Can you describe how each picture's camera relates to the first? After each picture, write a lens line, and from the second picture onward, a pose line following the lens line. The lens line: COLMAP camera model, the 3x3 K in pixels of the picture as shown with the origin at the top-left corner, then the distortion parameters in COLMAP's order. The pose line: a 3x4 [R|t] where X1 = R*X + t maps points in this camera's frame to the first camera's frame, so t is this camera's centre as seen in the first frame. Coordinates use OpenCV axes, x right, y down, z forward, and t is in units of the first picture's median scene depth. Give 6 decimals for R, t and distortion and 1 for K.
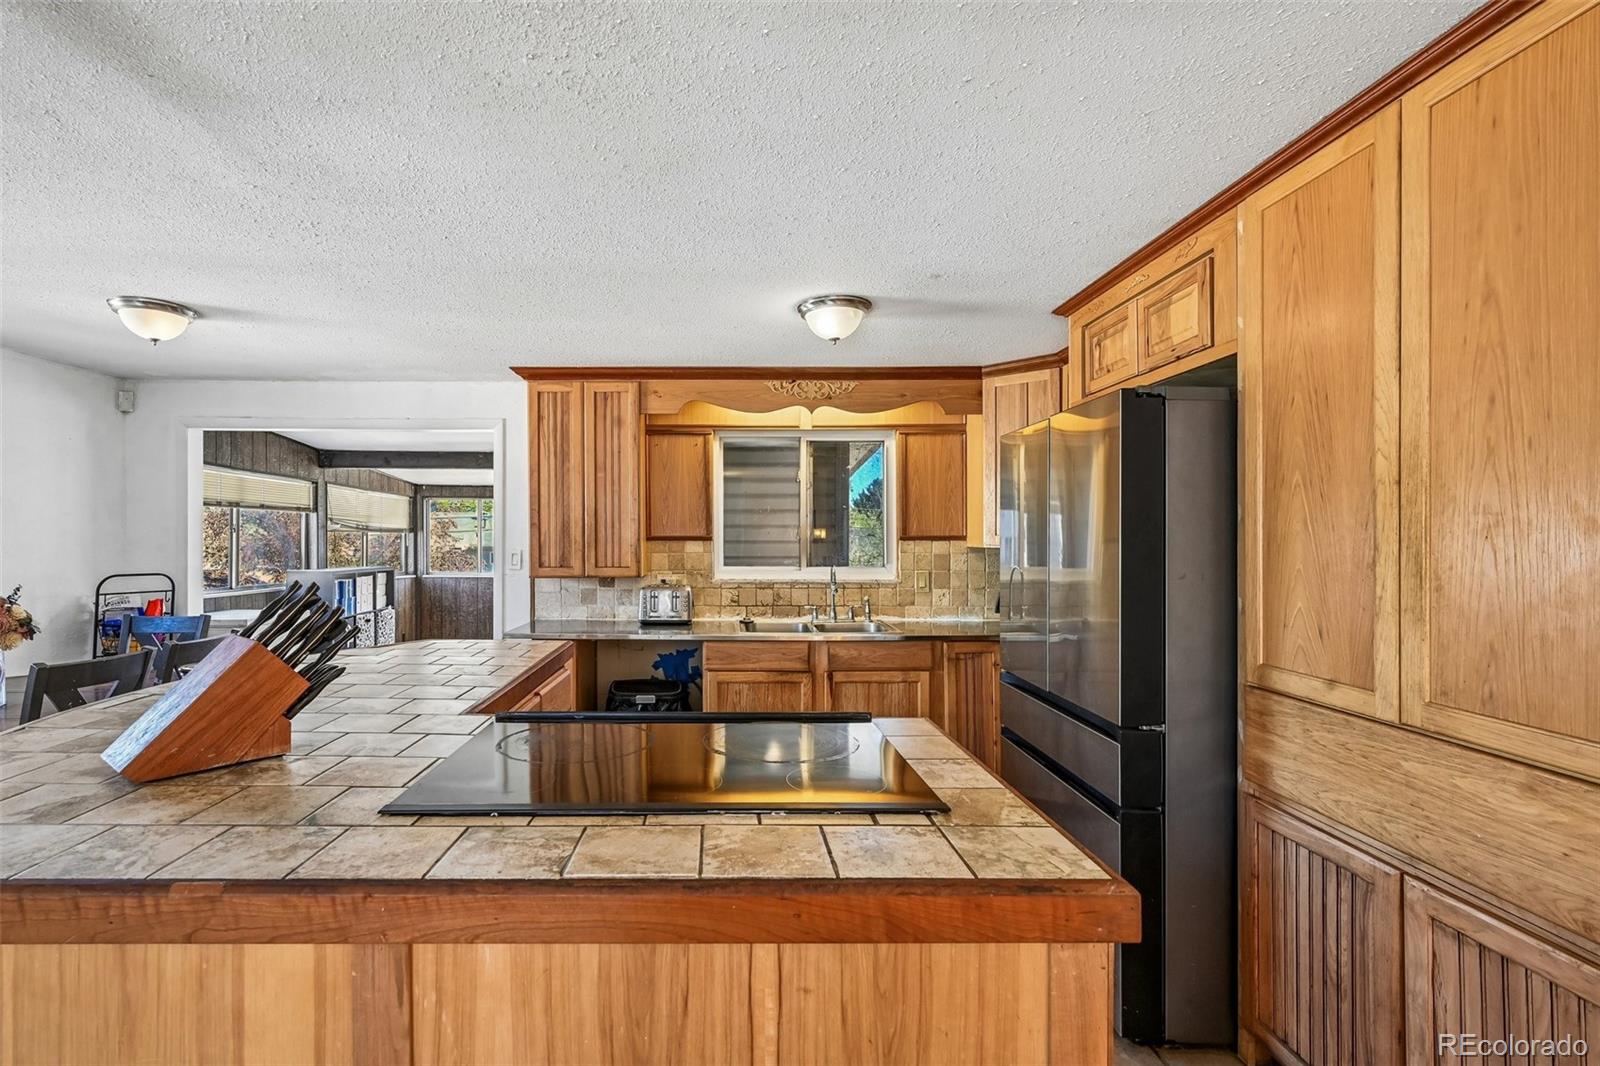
lens RADIAL K [[733.7, 0, 721.0], [0, 733.7, 535.5], [0, 0, 1]] dist [-0.000440, 0.000320]
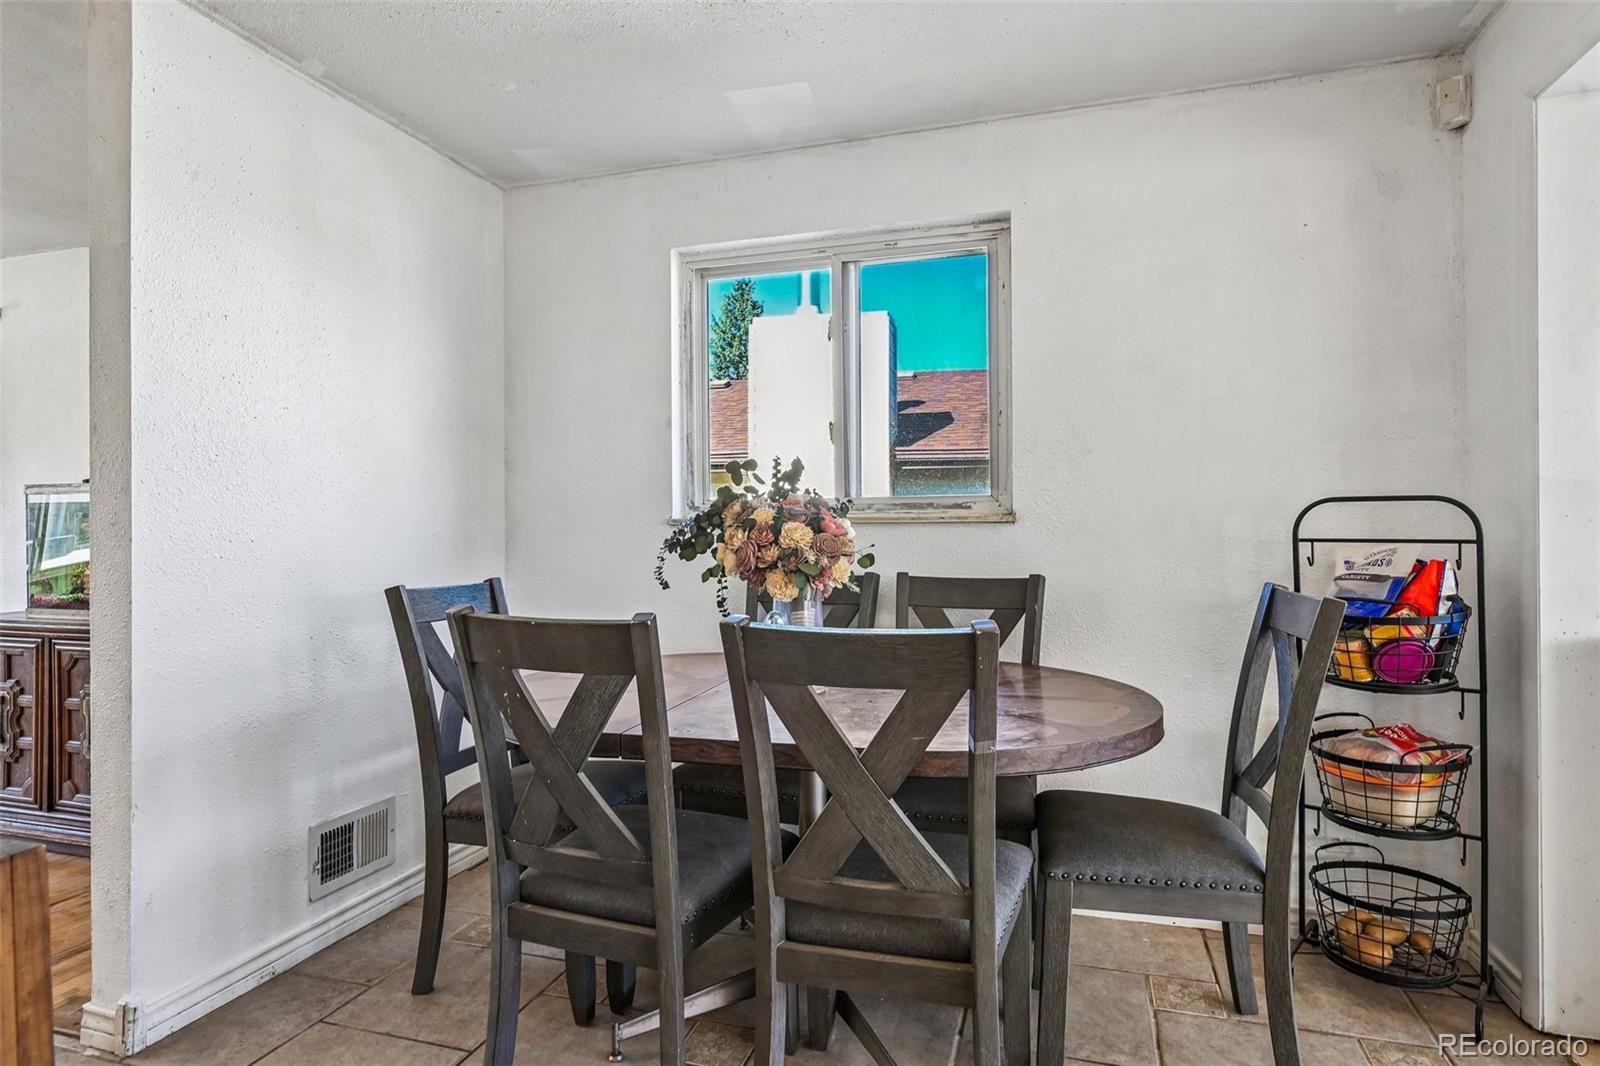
lens RADIAL K [[884.9, 0, 807.2], [0, 884.9, 525.9], [0, 0, 1]] dist [-0.001383, -0.000447]
pose [[-0.293037, -0.004060, -0.956093, -0.210209], [0.006581, 0.999959, -0.006263, 0.069660], [0.956079, -0.008127, -0.292998, 0.824853]]
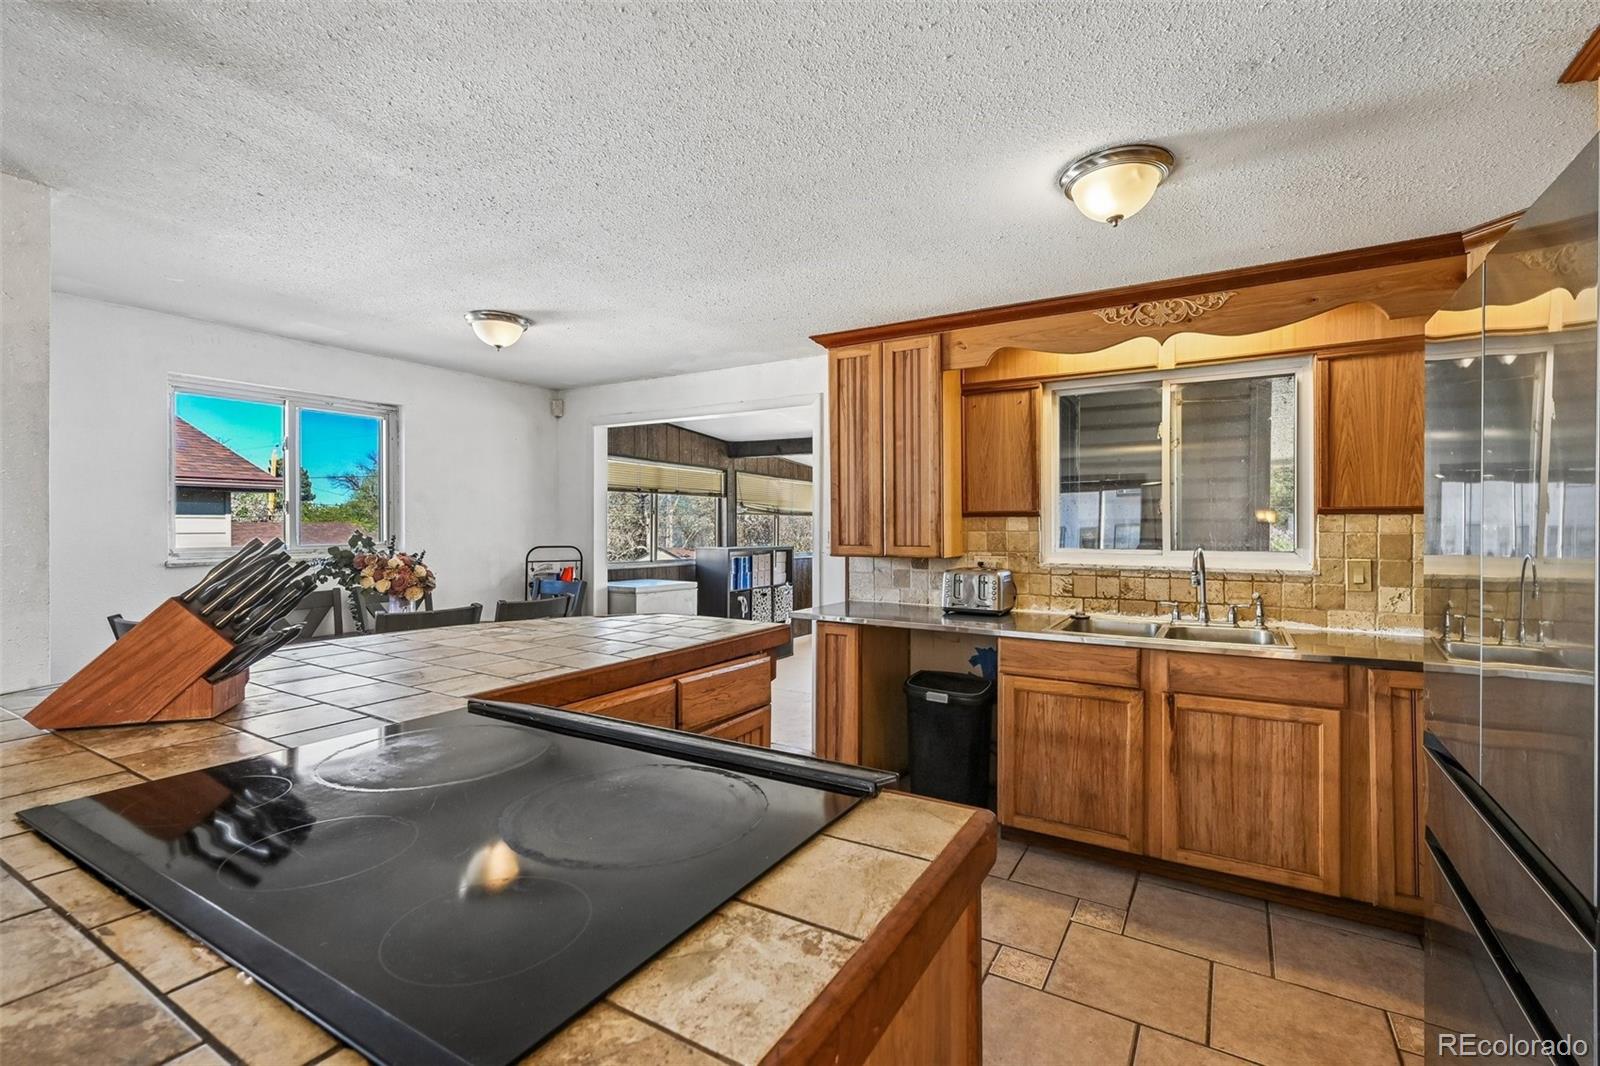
lens RADIAL K [[700.8, 0, 810.5], [0, 700.8, 526.5], [0, 0, 1]] dist [0.000141, 0.000016]
pose [[0.864018, 0.000576, -0.503460, 0.170356], [0.001549, 0.999992, 0.003802, 0.015500], [0.503458, -0.004065, 0.864010, 0.197144]]
